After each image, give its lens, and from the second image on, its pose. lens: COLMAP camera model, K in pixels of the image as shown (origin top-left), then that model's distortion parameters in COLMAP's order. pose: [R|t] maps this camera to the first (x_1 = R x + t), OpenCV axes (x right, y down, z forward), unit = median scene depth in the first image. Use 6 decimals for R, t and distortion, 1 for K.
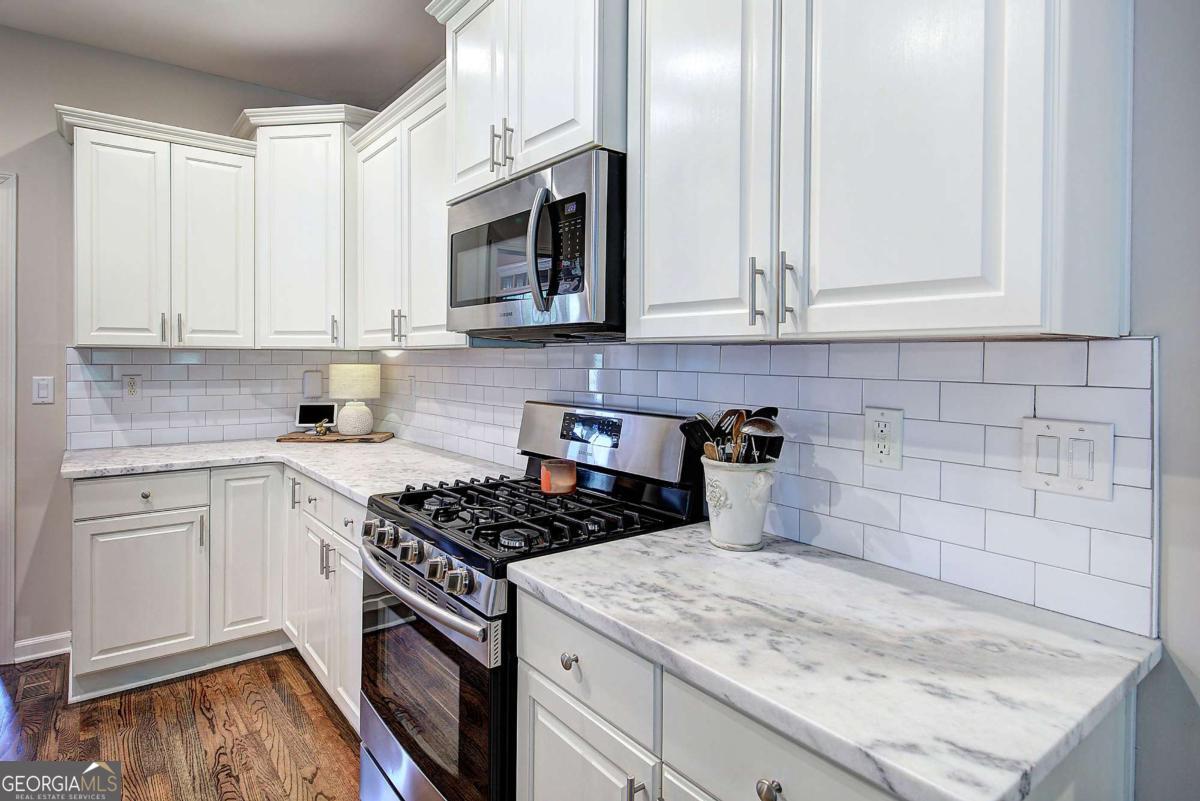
lens RADIAL K [[645.4, 0, 562.2], [0, 645.4, 358.9], [0, 0, 1]] dist [0.005451, -0.002173]
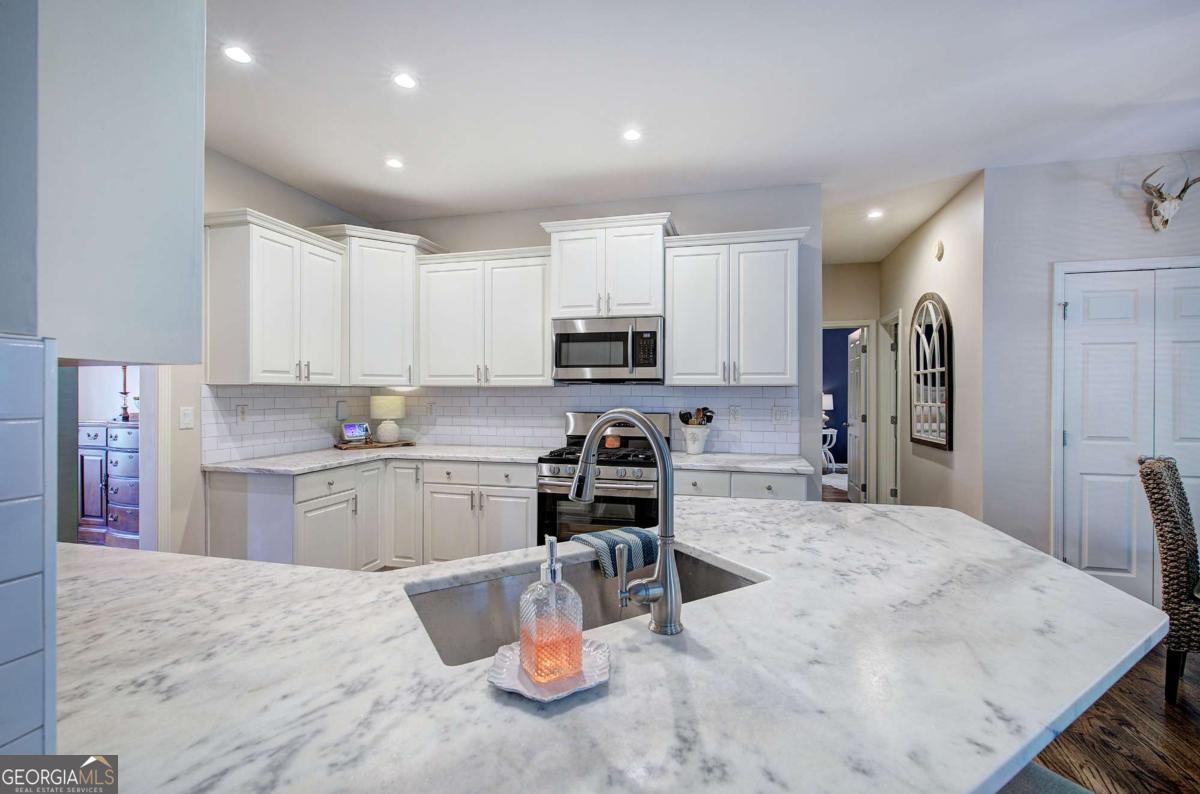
lens RADIAL K [[508.8, 0, 606.6], [0, 508.8, 393.2], [0, 0, 1]] dist [-0.006864, 0.001532]
pose [[0.769503, -0.004699, 0.638626, -1.504692], [0.003463, 0.999989, 0.003186, -0.001106], [-0.638633, -0.000240, 0.769511, -0.536212]]
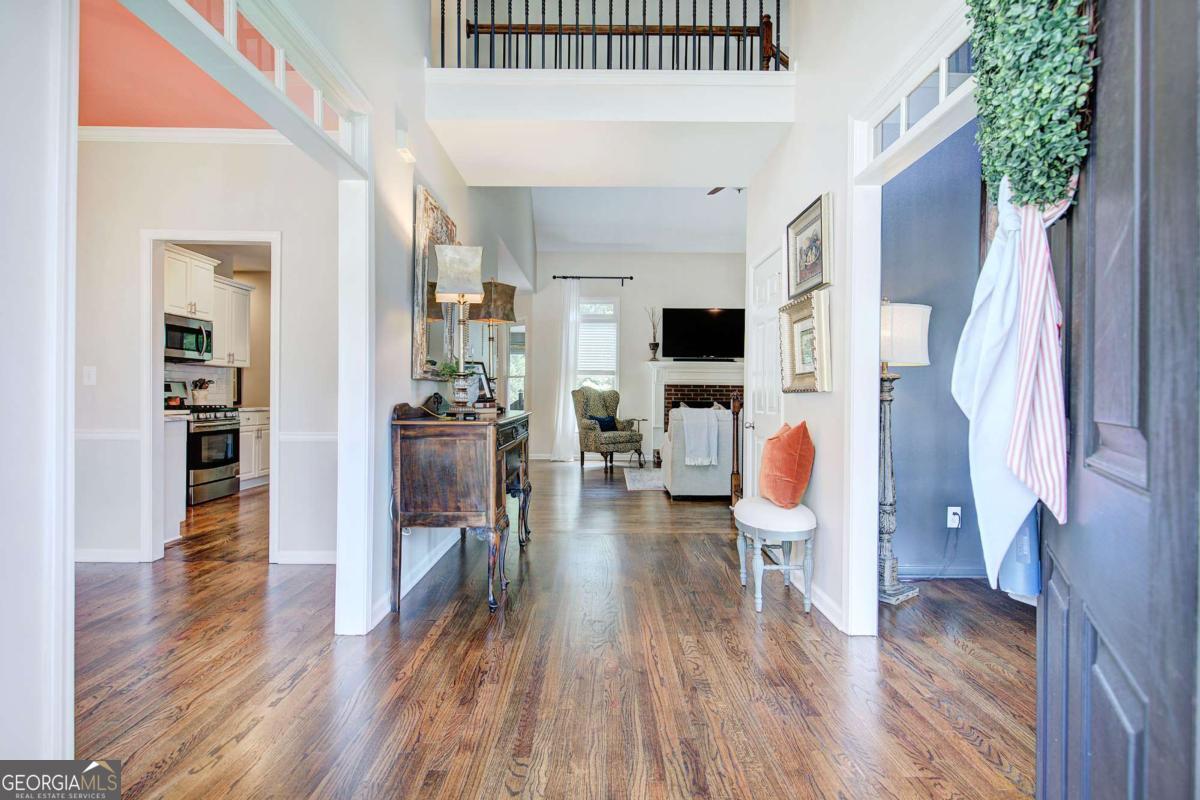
lens RADIAL K [[654.6, 0, 601.6], [0, 654.6, 399.1], [0, 0, 1]] dist [0.001080, 0.000057]
pose [[-0.807216, -0.010687, 0.590160, -4.780841], [-0.004865, 0.999923, 0.011453, 0.146340], [-0.590236, 0.006374, -0.807205, 3.043327]]
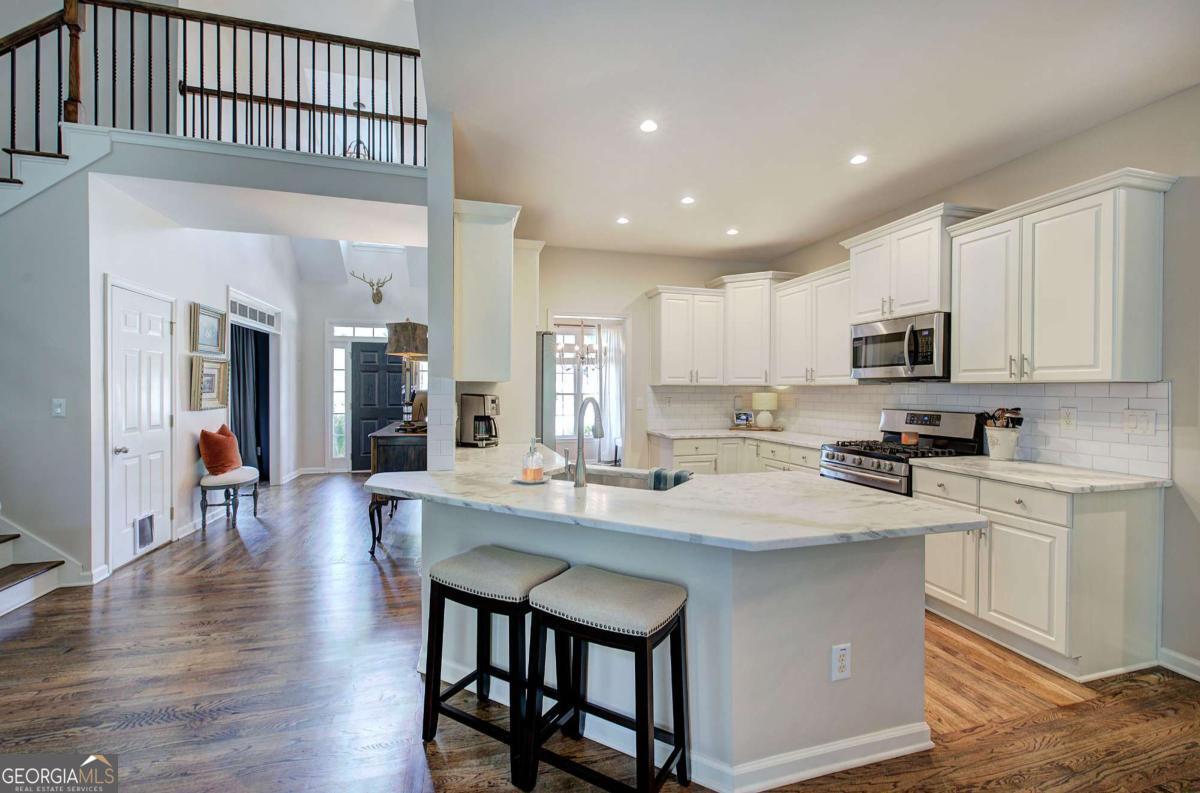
lens RADIAL K [[508.8, 0, 603.4], [0, 508.8, 393.8], [0, 0, 1]] dist [-0.006864, 0.001532]
pose [[0.934374, -0.000599, -0.356294, -0.493607], [0.002653, 0.999983, 0.005278, 0.002985], [0.356285, -0.005877, 0.934359, -1.459589]]
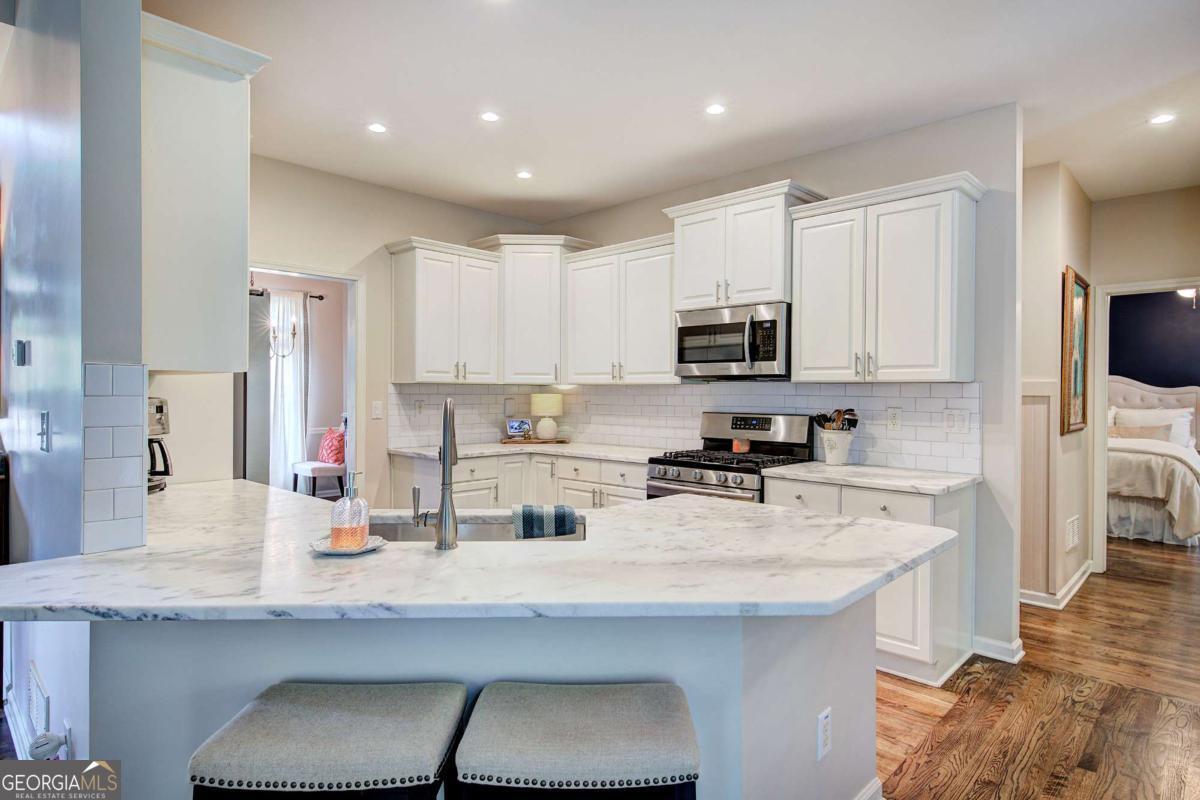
lens RADIAL K [[660.7, 0, 606.6], [0, 660.7, 397.1], [0, 0, 1]] dist [0.010116, -0.004585]
pose [[0.984356, -0.002742, 0.176170, -1.003559], [0.001460, 0.999971, 0.007410, 0.009266], [-0.176186, -0.007037, 0.984332, -1.283816]]
